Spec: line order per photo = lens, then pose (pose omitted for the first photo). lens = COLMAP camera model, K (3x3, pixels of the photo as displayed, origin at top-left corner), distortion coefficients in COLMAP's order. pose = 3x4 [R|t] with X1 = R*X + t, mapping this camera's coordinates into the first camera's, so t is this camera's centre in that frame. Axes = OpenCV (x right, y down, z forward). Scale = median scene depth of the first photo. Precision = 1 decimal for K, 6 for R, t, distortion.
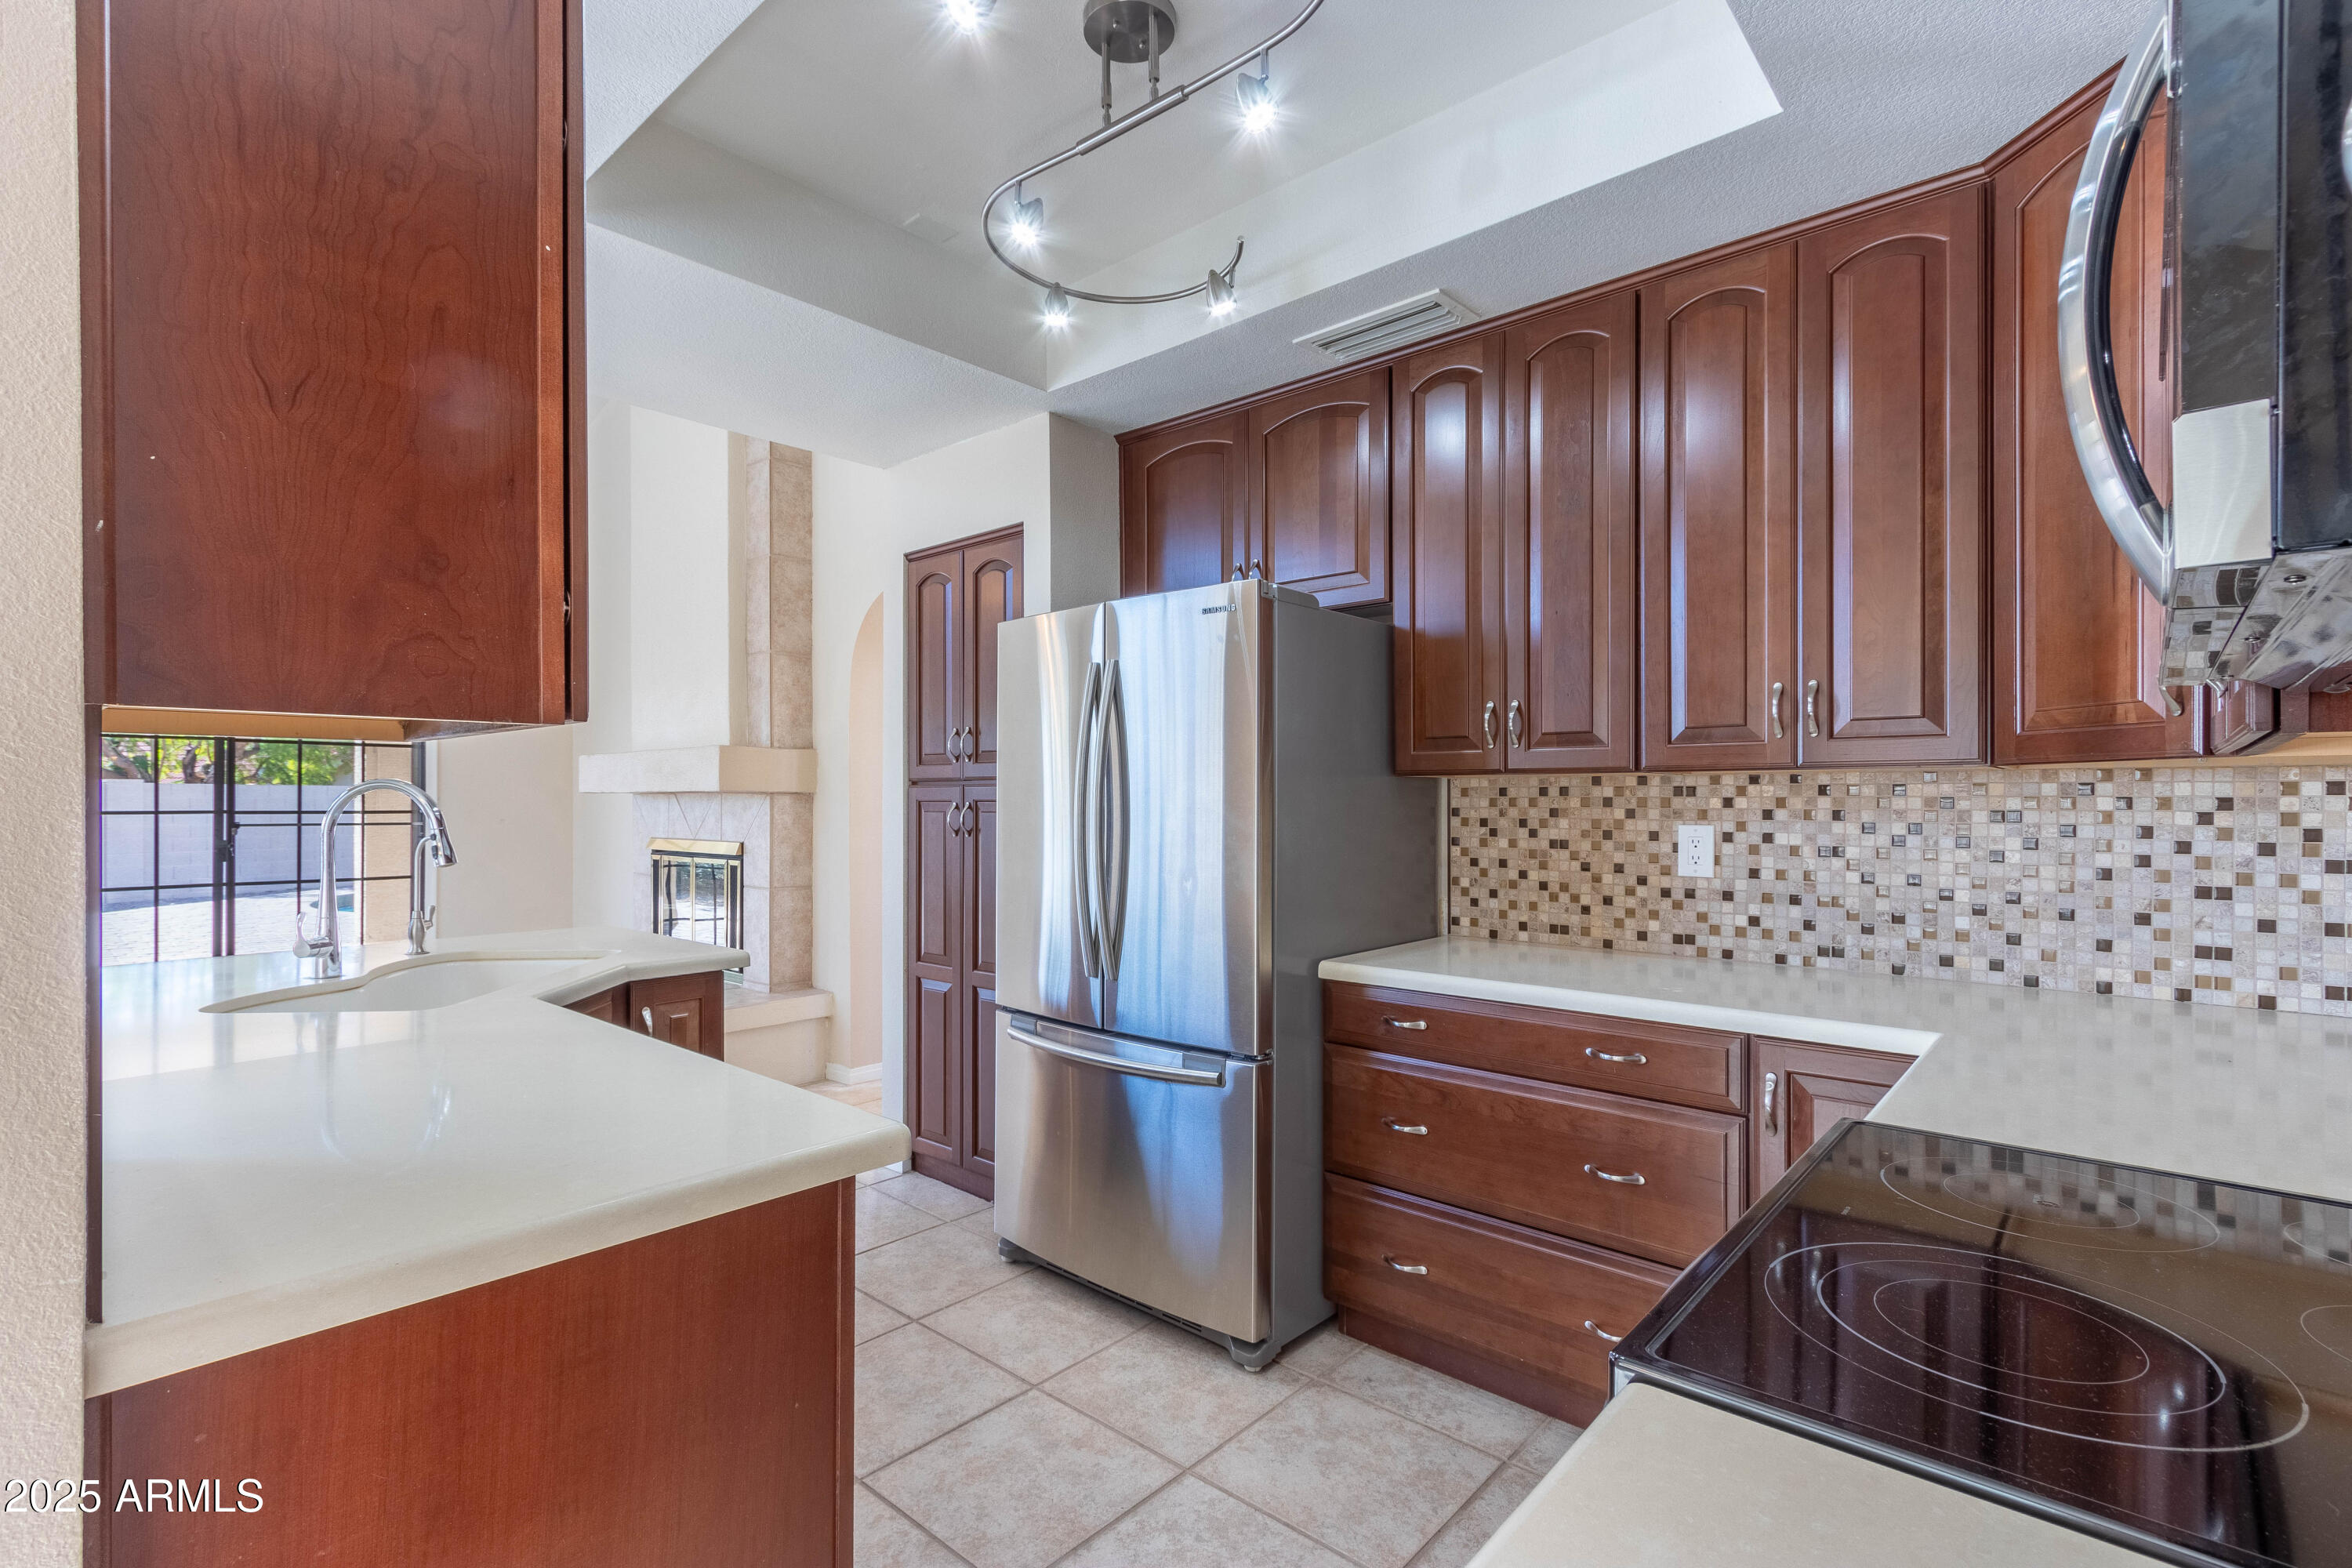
lens RADIAL K [[1065.7, 0, 1171.1], [0, 1065.7, 801.6], [0, 0, 1]] dist [0.001121, 0.000077]
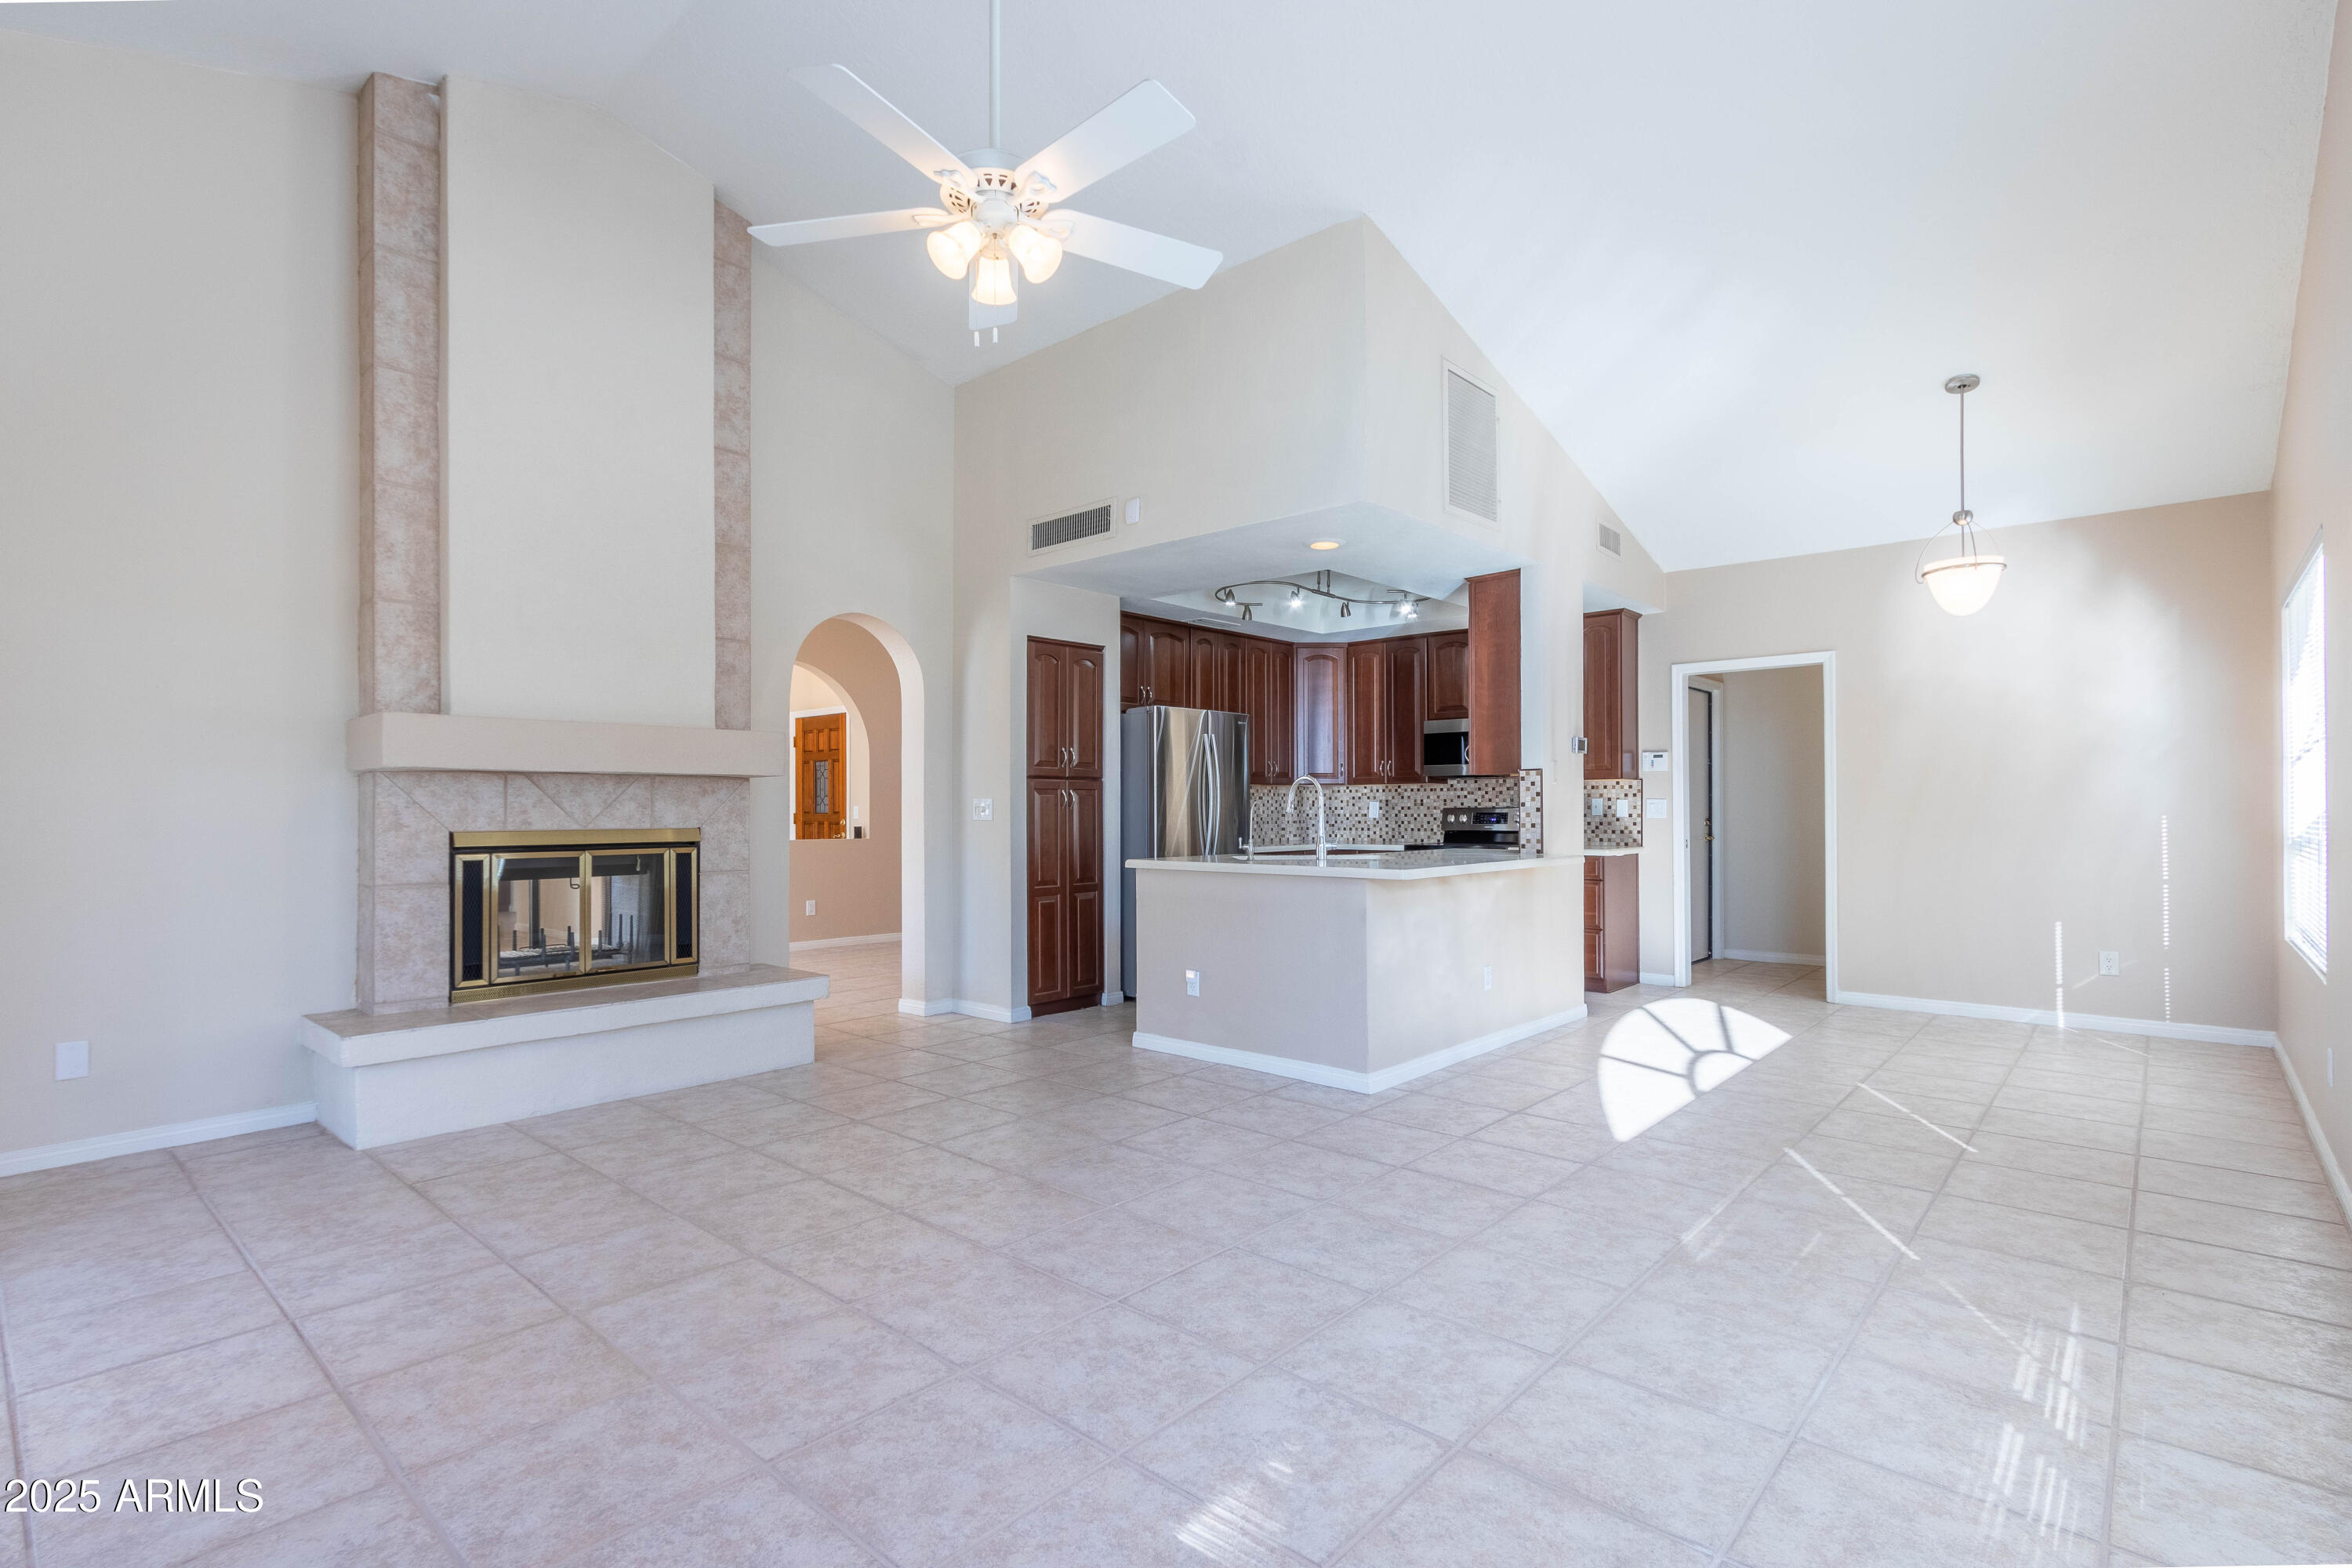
lens RADIAL K [[1120.6, 0, 1177.9], [0, 1120.6, 793.6], [0, 0, 1]] dist [0.001260, 0.001297]
pose [[-0.011023, 0.011378, 0.999875, -2.961105], [0.001683, 0.999934, -0.011360, 0.039630], [-0.999938, 0.001557, -0.011041, 1.213391]]
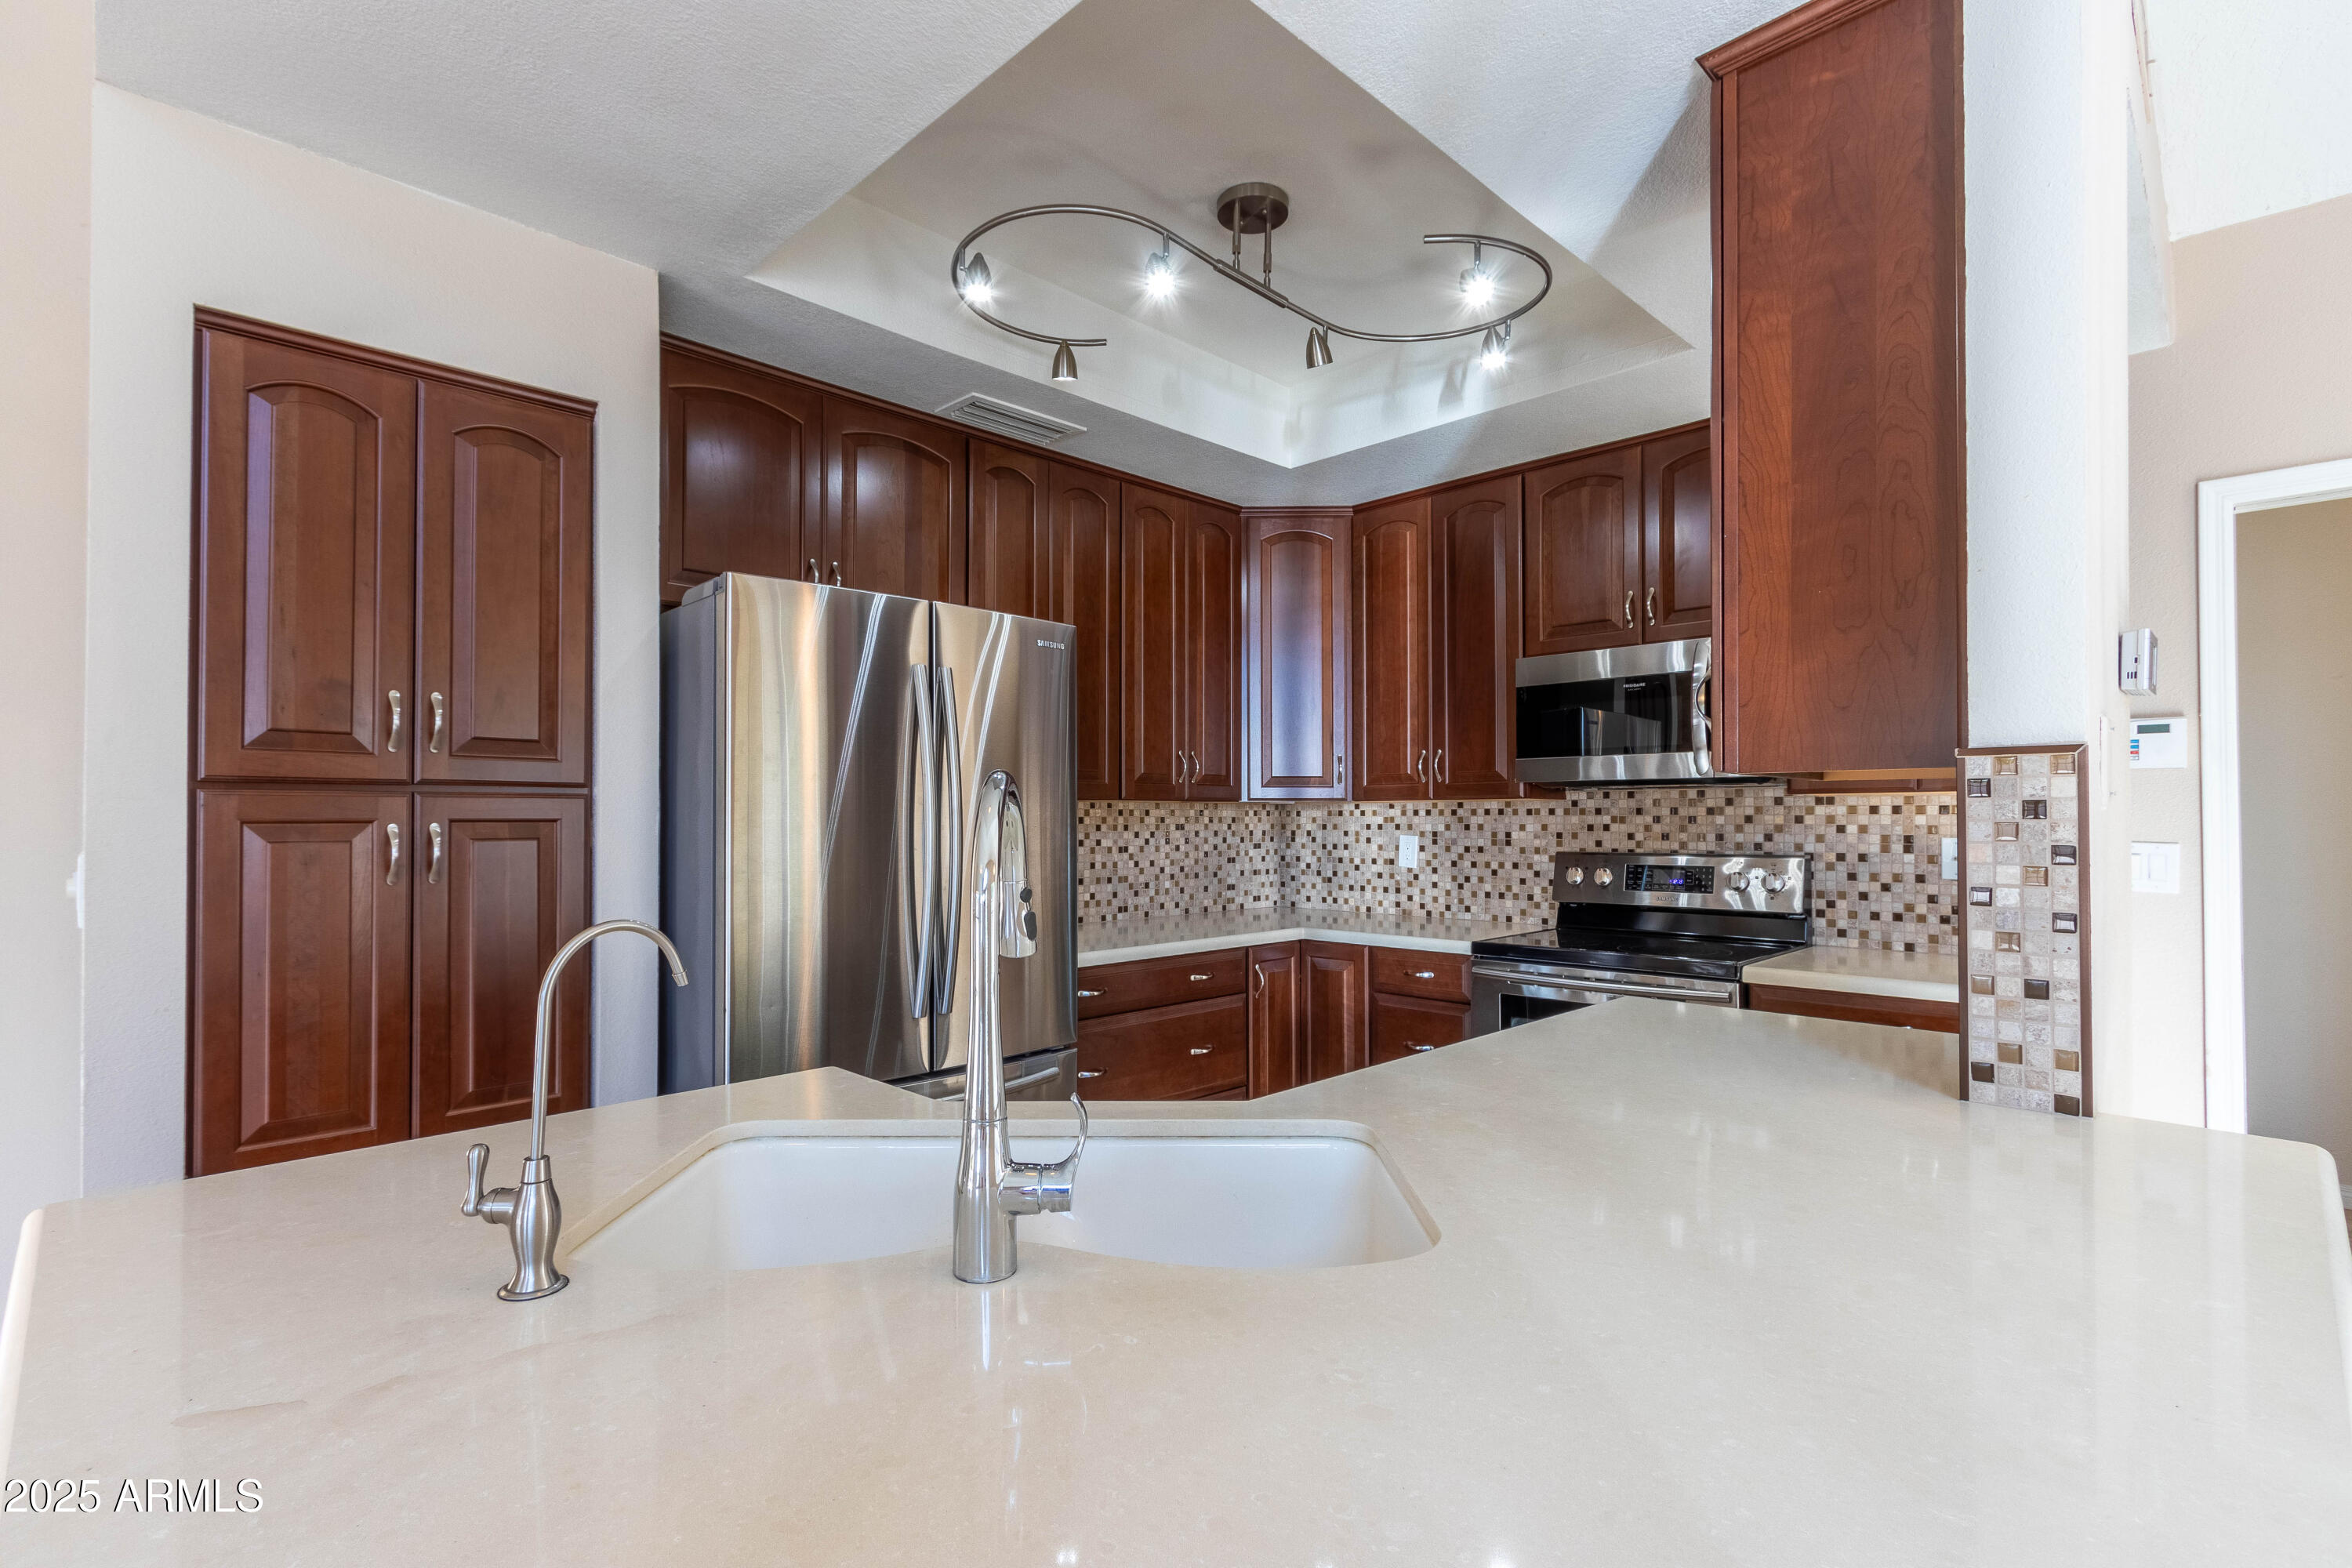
lens RADIAL K [[1099.6, 0, 1165.4], [0, 1099.6, 800.5], [0, 0, 1]] dist [-0.003006, 0.000047]
pose [[0.058598, 0.014024, 0.998183, -1.084840], [-0.000414, 0.999902, -0.014024, -0.005642], [-0.998282, 0.000408, 0.058598, 0.816622]]
